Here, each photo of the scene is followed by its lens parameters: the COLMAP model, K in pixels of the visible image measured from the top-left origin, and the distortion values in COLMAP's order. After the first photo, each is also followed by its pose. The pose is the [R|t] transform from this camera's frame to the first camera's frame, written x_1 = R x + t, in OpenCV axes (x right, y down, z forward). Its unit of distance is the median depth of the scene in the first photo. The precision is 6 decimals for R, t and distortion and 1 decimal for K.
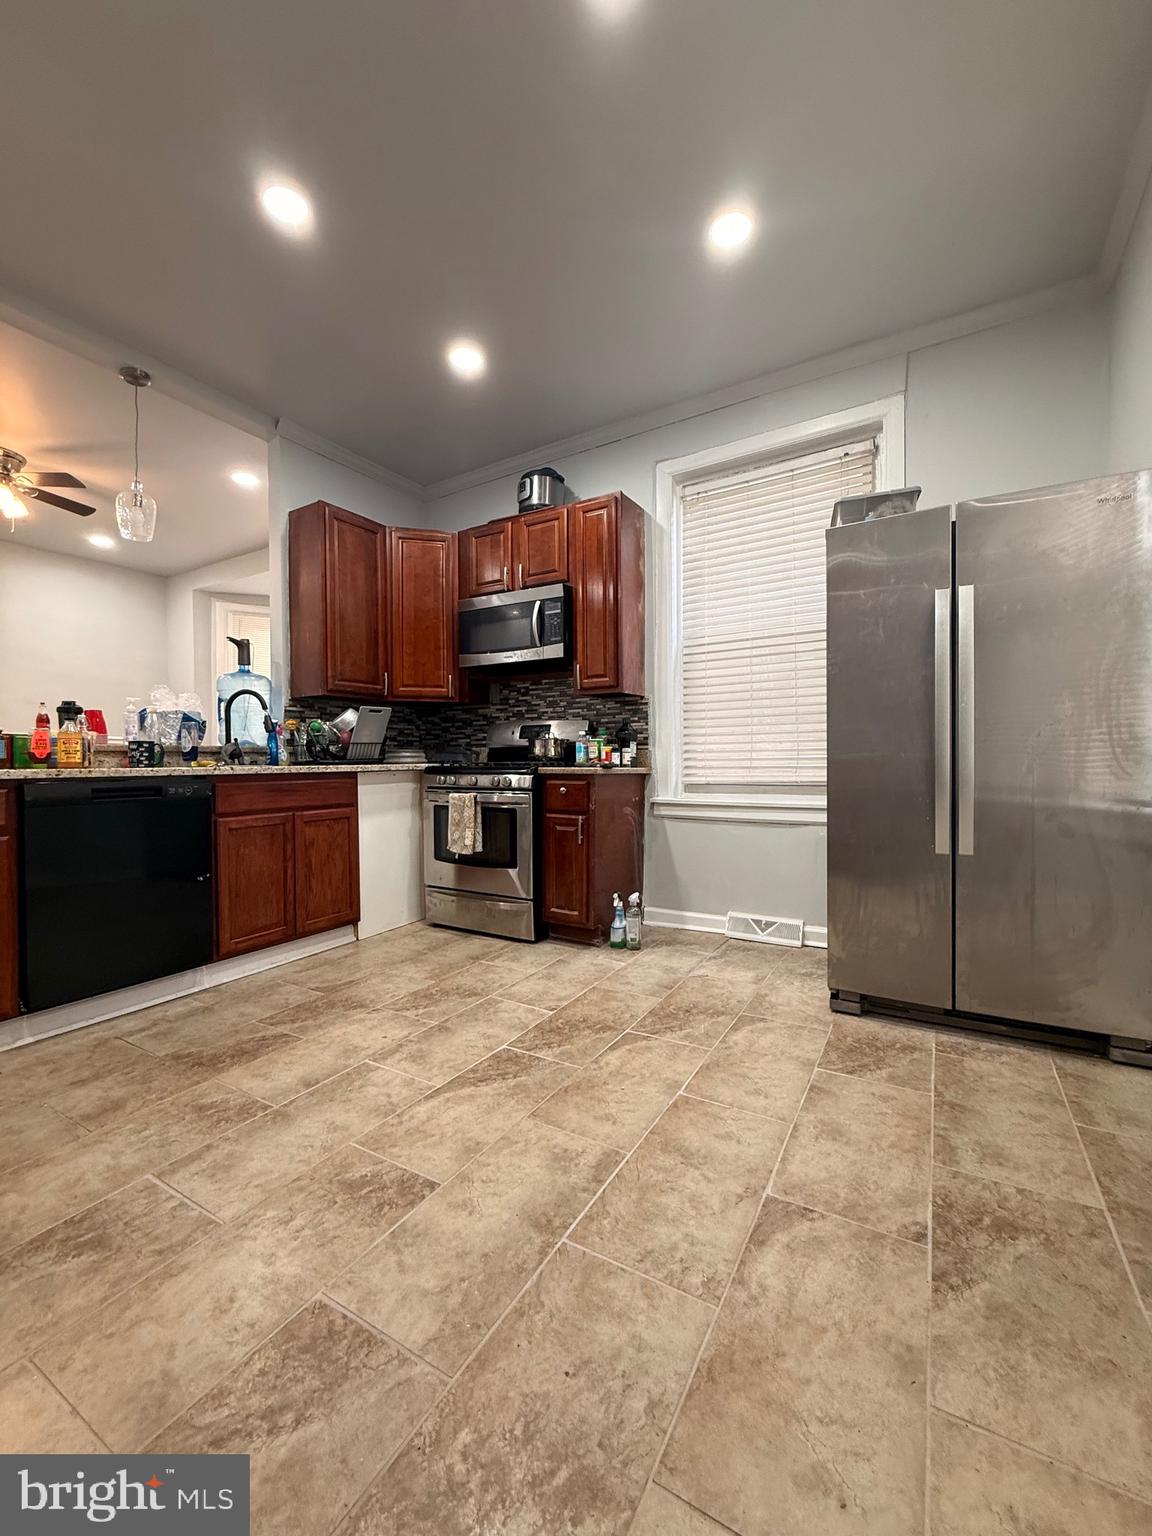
lens RADIAL K [[612.0, 0, 576.0], [0, 612.0, 765.4], [0, 0, 1]] dist [0.000089, -0.000600]
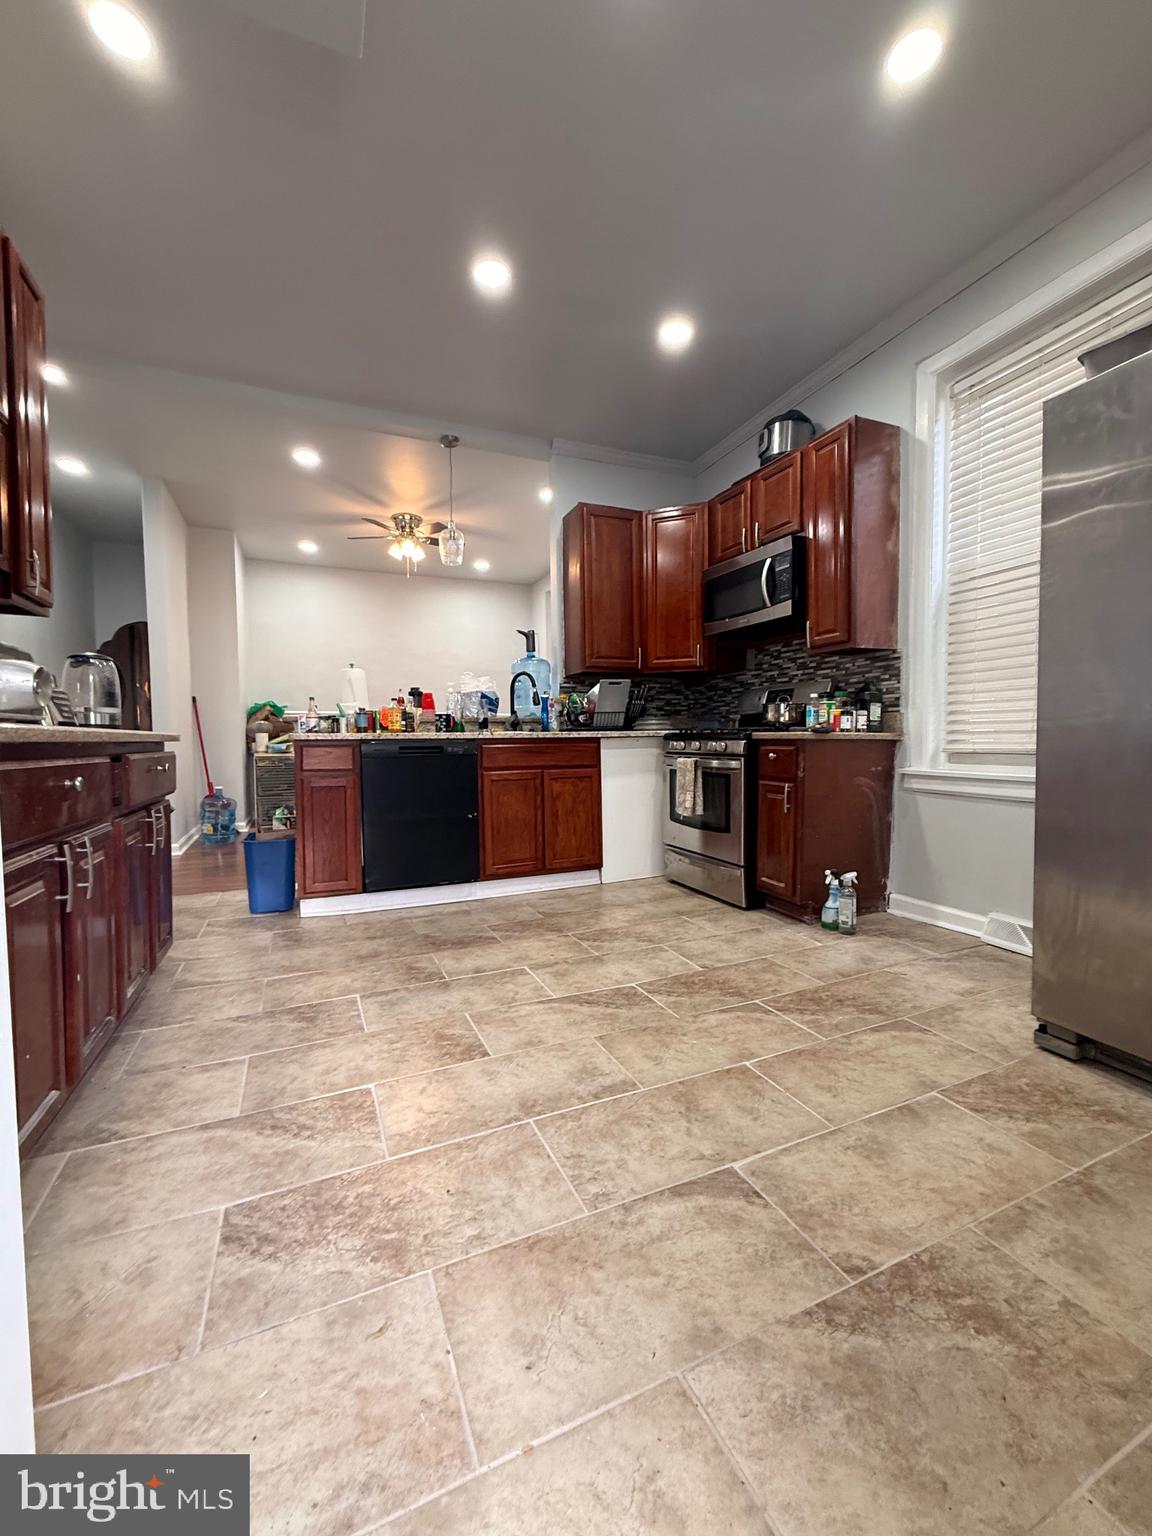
lens RADIAL K [[612.0, 0, 576.6], [0, 612.0, 765.6], [0, 0, 1]] dist [0.000089, -0.000600]
pose [[0.813613, 0.025767, -0.580836, 0.344531], [-0.000155, 0.999027, 0.044102, 0.016058], [0.581407, -0.035792, 0.812825, 0.053075]]
